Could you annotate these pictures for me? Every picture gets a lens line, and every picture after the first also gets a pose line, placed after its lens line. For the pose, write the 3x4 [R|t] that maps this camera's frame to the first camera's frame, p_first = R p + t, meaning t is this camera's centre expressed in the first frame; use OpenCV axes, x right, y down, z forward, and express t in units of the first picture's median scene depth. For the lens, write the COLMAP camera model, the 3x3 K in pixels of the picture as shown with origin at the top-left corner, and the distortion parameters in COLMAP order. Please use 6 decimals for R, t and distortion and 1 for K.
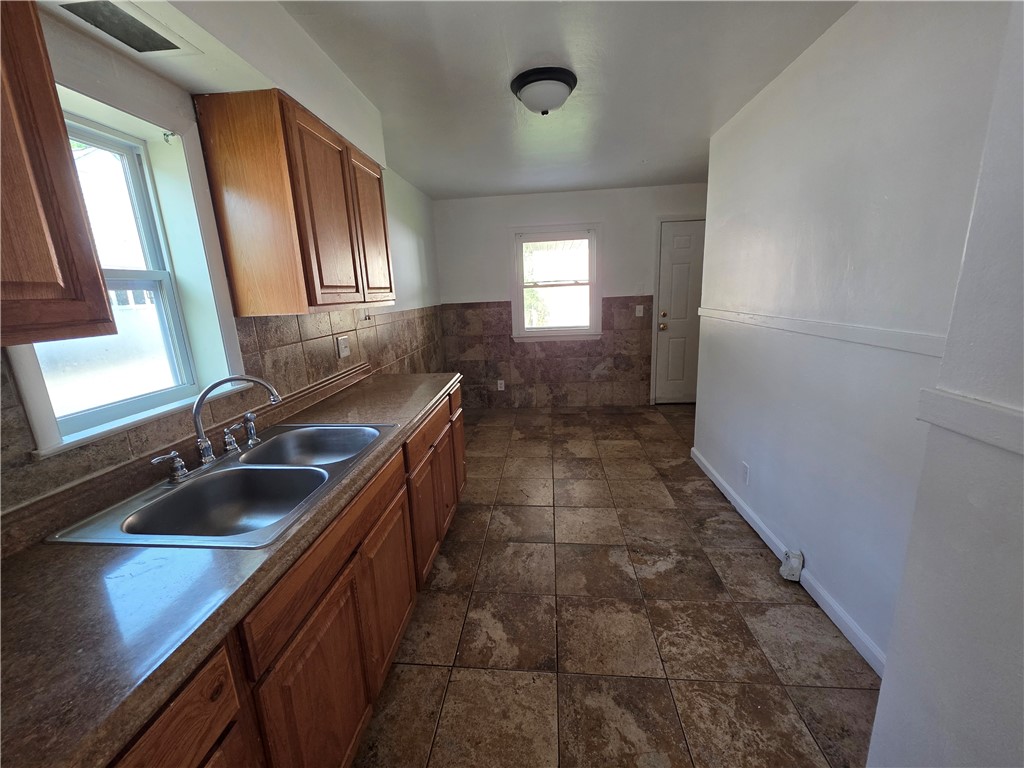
lens RADIAL K [[415.7, 0, 516.7], [0, 415.7, 385.0], [0, 0, 1]] dist [0.000994, 0.000015]
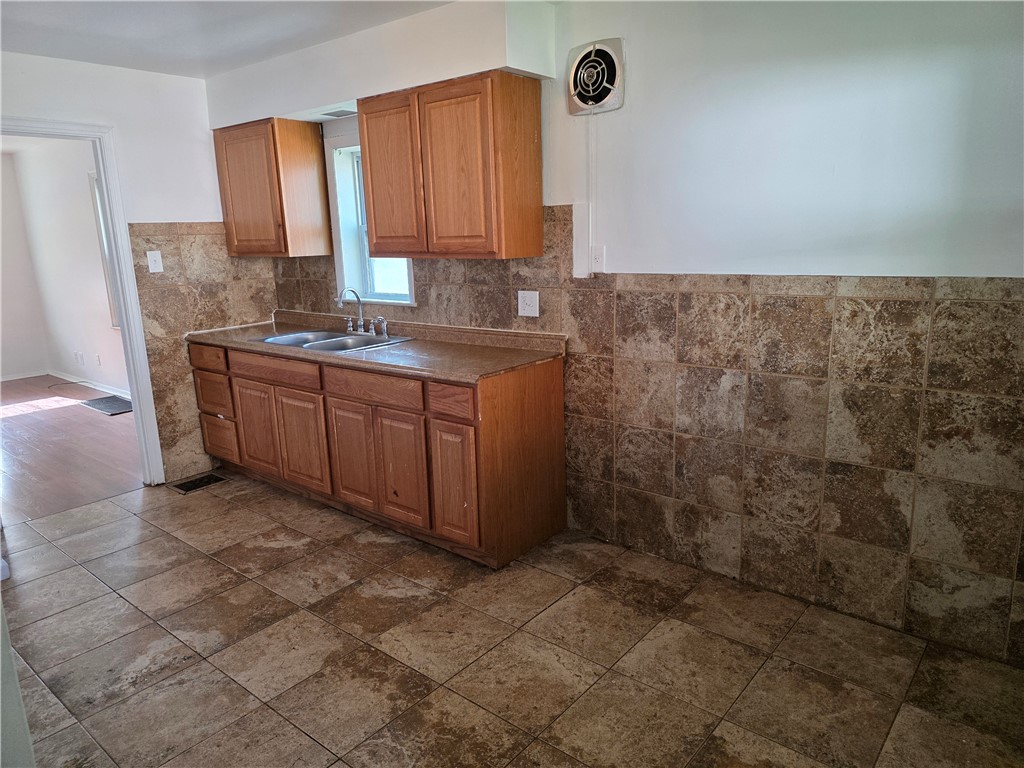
lens RADIAL K [[680.0, 0, 518.4], [0, 680.0, 383.9], [0, 0, 1]] dist [0.029064, -0.004536]
pose [[-0.577754, 0.241414, -0.779692, 0.736830], [-0.126720, 0.917144, 0.377874, -0.489035], [0.806314, 0.317121, -0.499292, 1.849780]]
